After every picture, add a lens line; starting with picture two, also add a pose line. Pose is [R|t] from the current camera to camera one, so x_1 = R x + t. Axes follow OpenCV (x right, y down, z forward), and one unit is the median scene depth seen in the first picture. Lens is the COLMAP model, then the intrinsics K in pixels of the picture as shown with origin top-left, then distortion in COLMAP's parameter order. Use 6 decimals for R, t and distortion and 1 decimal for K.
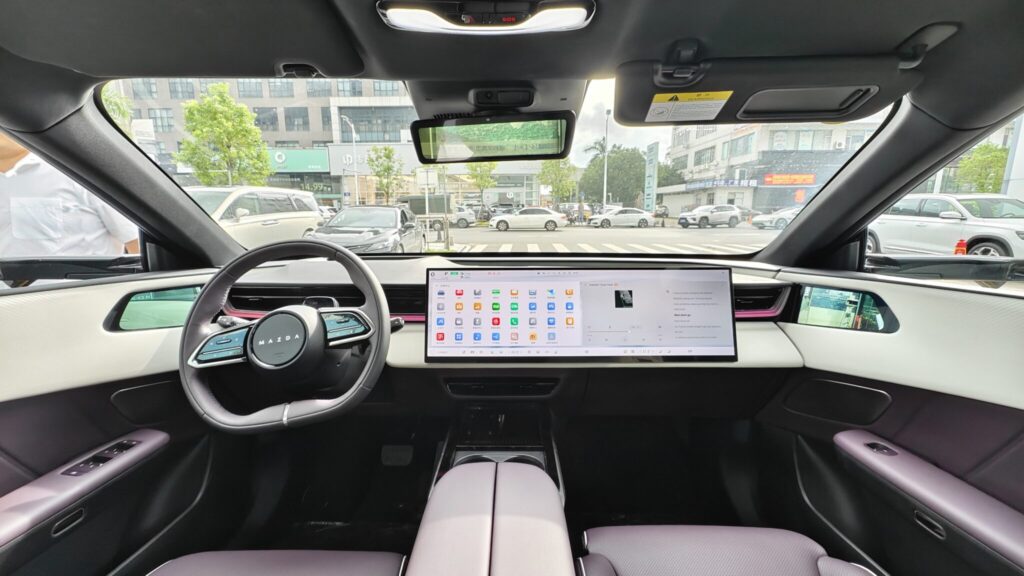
lens RADIAL K [[418.5, 0, 512.0], [0, 418.5, 288.0], [0, 0, 1]] dist [0.000957, 0.000020]
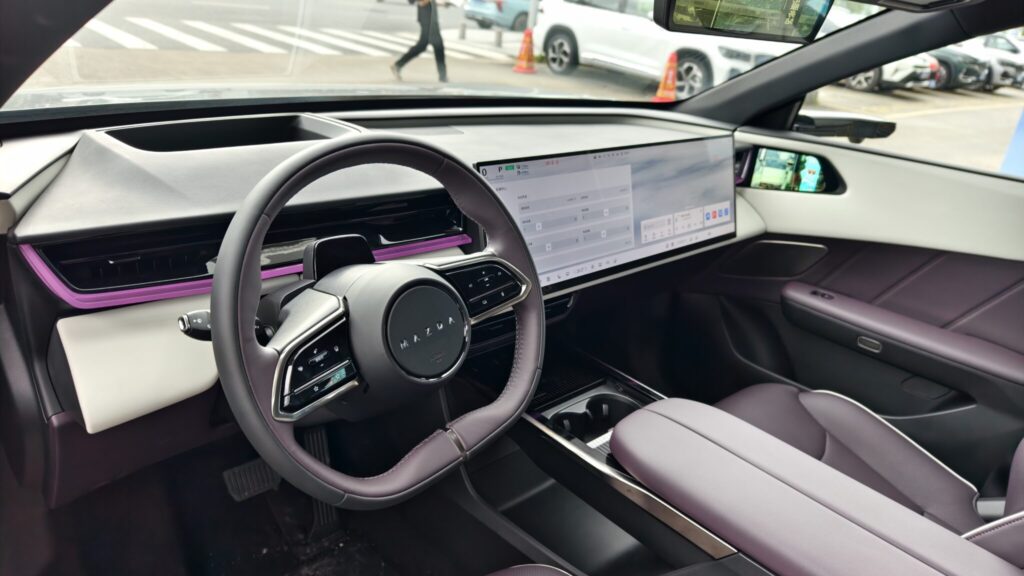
lens RADIAL K [[686.1, 0, 512.0], [0, 686.1, 288.0], [0, 0, 1]] dist [-0.053888, -0.001369]
pose [[0.736577, -0.200308, 0.646012, -0.919782], [0.013196, 0.959213, 0.282376, -0.167387], [-0.676225, -0.199467, 0.709177, 0.244583]]
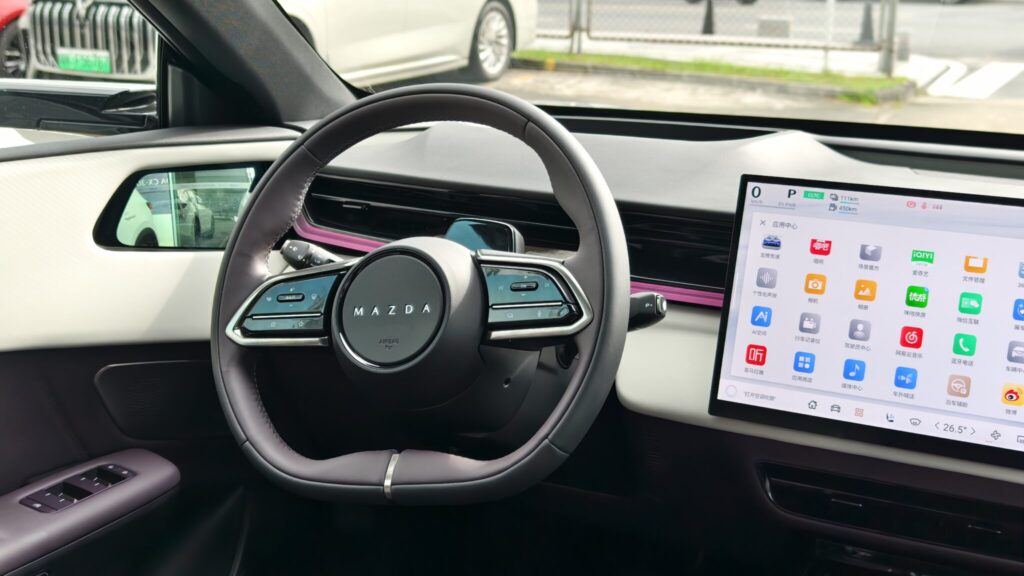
lens RADIAL K [[1280.9, 0, 512.0], [0, 1280.9, 288.0], [0, 0, 1]] dist [0.084421, -0.038054]
pose [[0.902767, 0.130796, -0.409760, 0.112542], [-0.096945, 0.990005, 0.102426, -0.048522], [0.419061, -0.052742, 0.906425, -0.181121]]
